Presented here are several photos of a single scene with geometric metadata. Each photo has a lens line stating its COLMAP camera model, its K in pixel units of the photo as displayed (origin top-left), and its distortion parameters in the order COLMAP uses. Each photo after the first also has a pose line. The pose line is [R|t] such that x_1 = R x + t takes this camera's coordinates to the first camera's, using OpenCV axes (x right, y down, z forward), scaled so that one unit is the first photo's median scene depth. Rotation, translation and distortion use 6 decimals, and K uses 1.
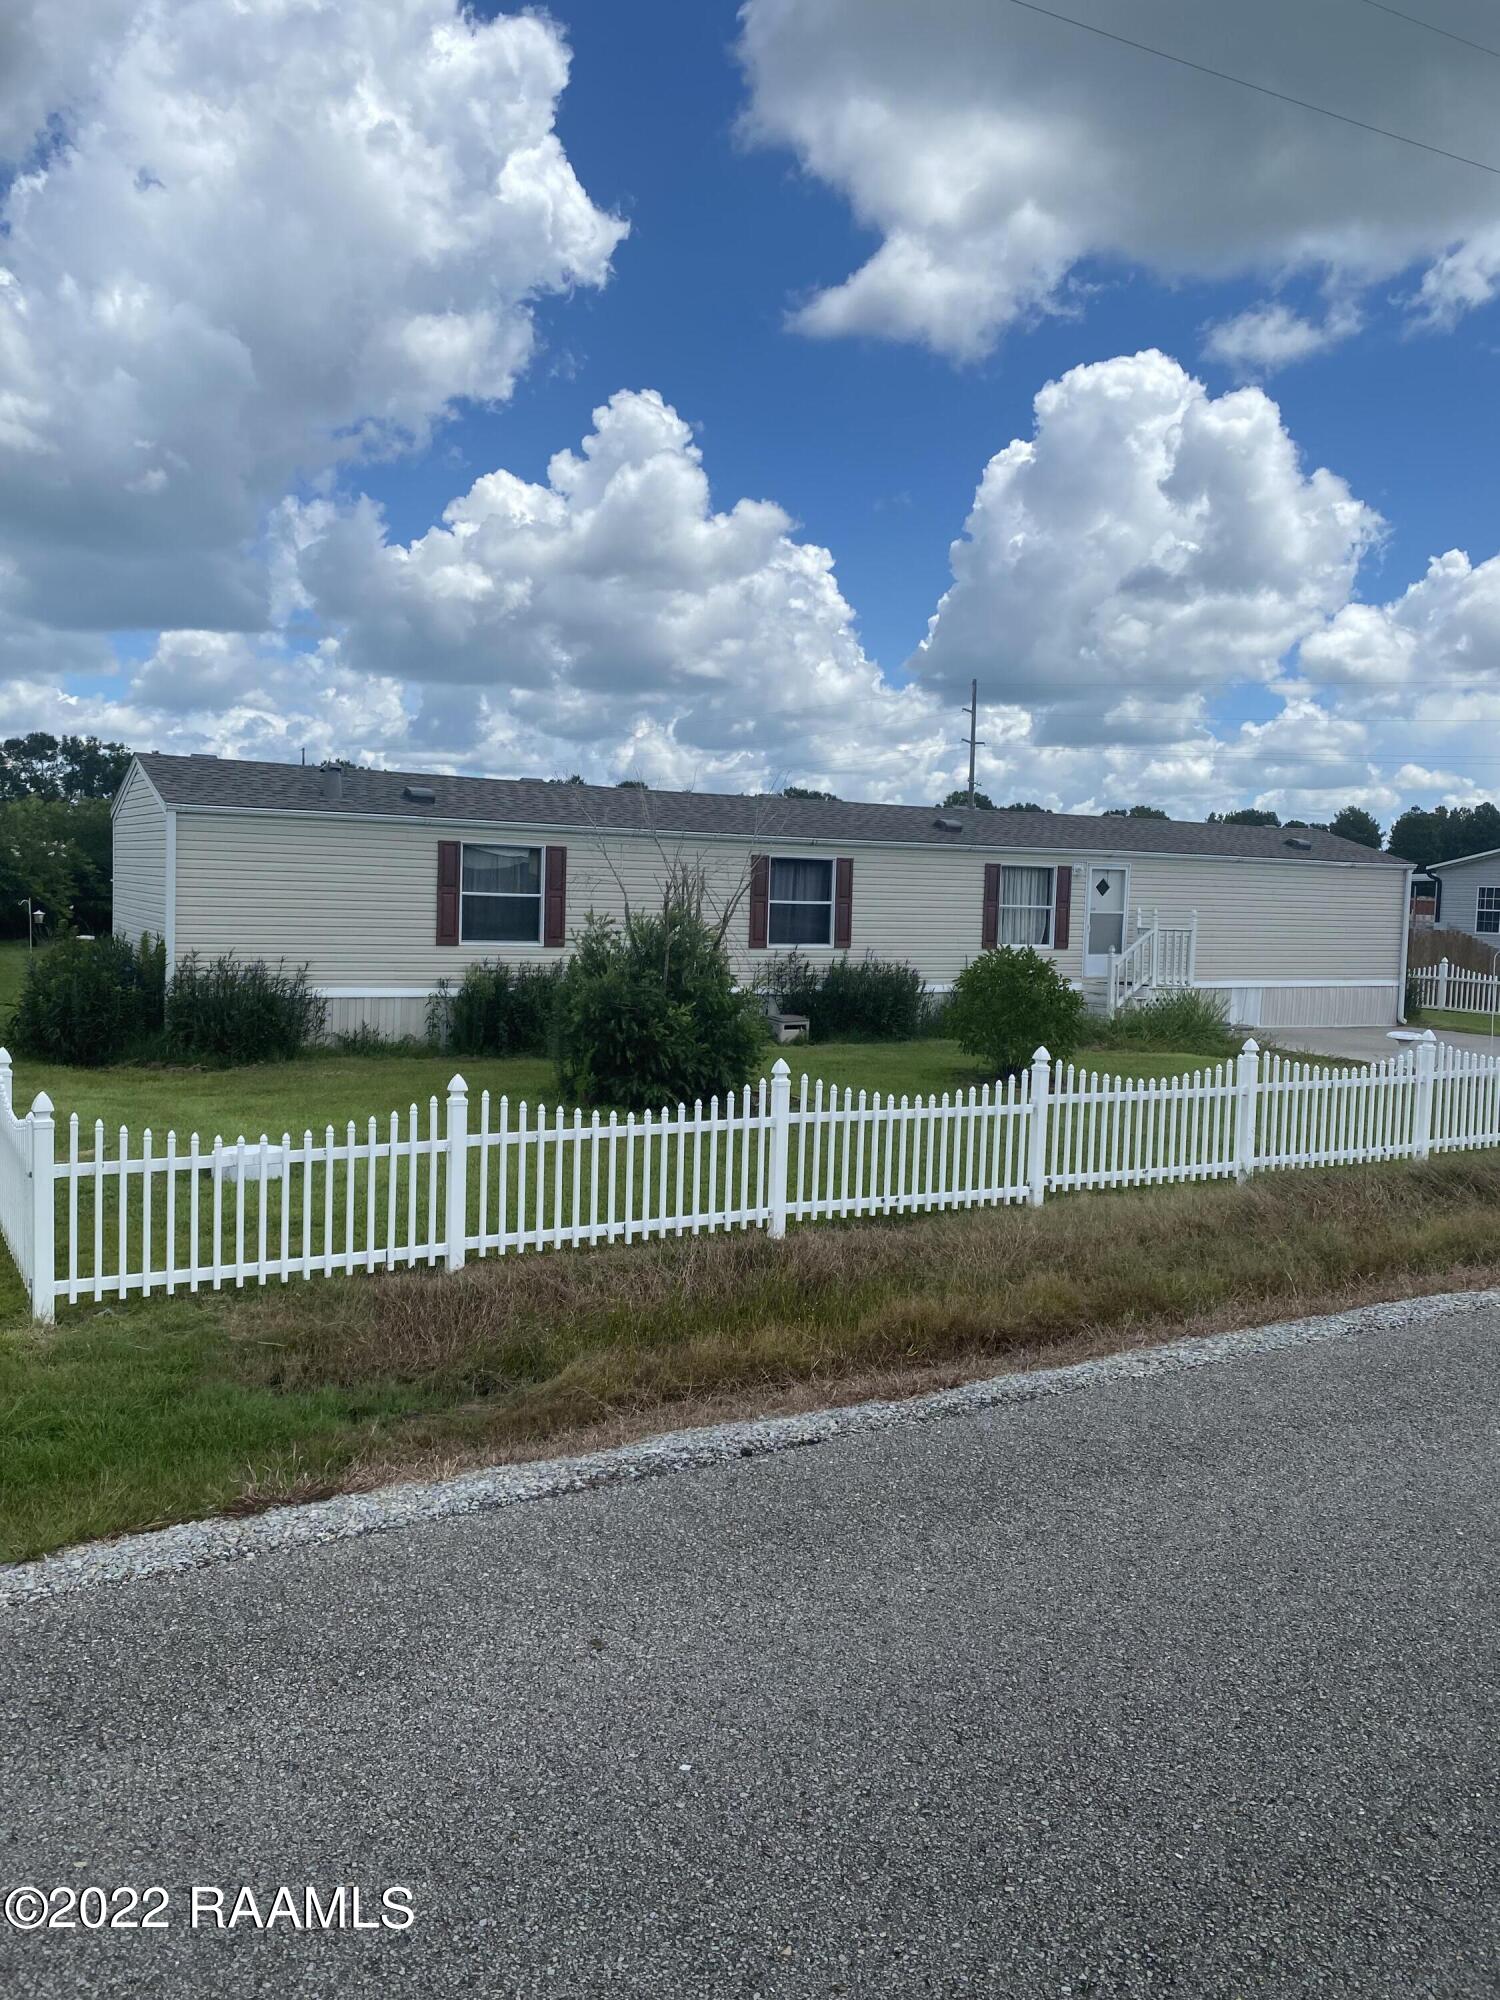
lens RADIAL K [[1524.8, 0, 726.3], [0, 1524.8, 1076.8], [0, 0, 1]] dist [0.013205, -0.003884]
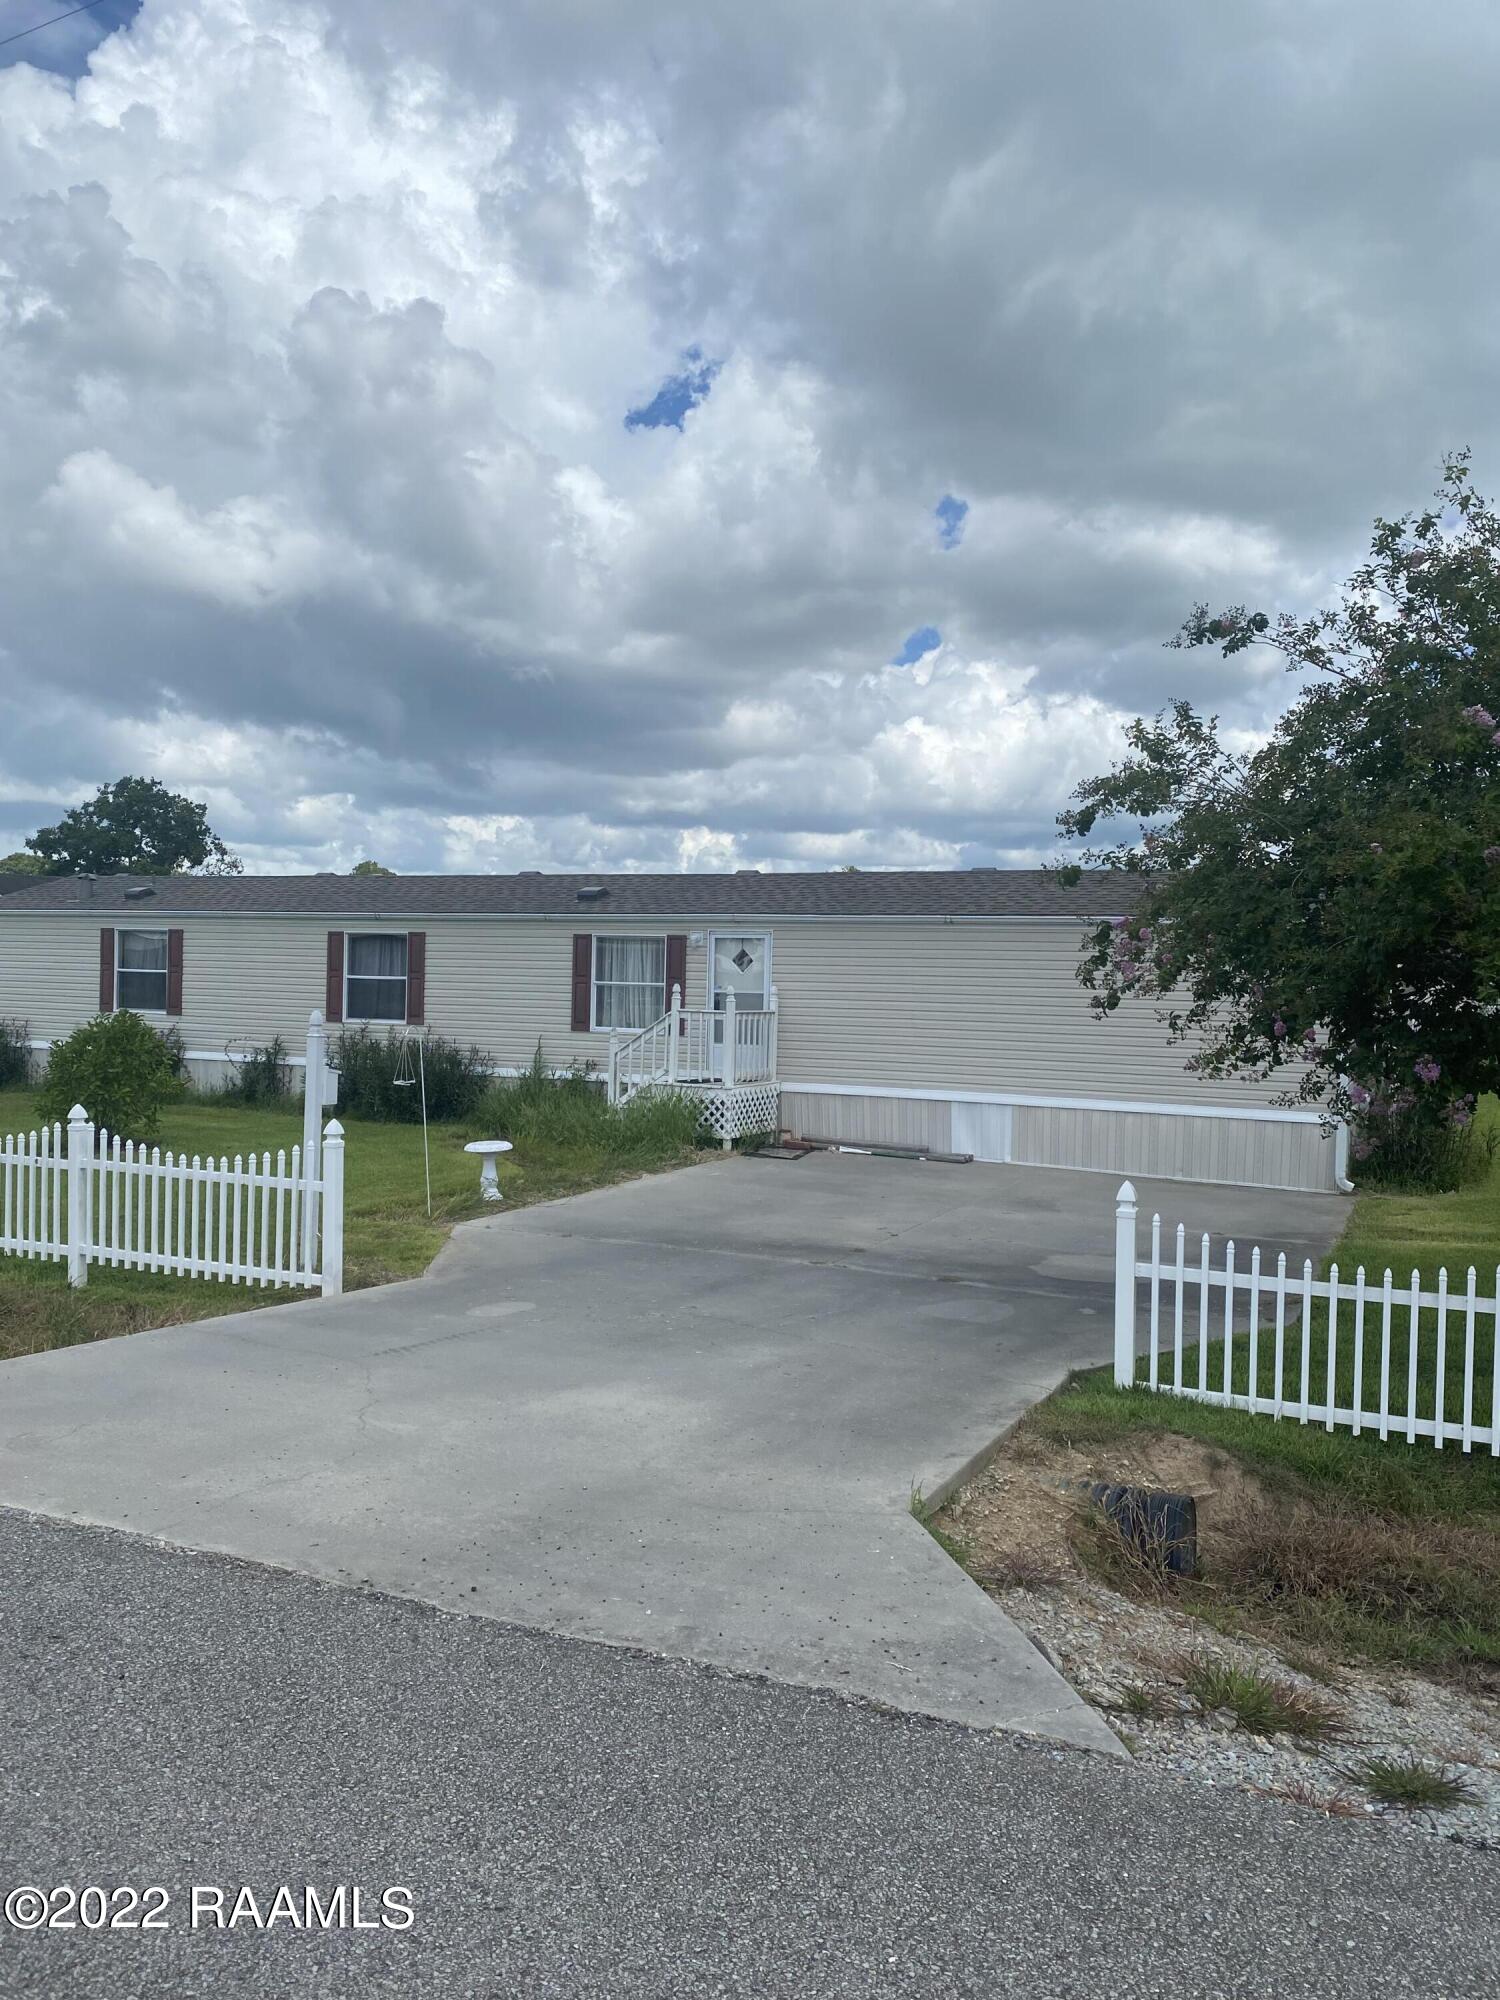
lens RADIAL K [[1561.7, 0, 744.6], [0, 1561.7, 1008.5], [0, 0, 1]] dist [0.004373, 0.007460]
pose [[0.548264, 0.004475, -0.836293, 0.995589], [-0.110362, 0.991627, -0.067046, -0.048412], [0.828991, 0.129054, 0.544167, 0.602993]]
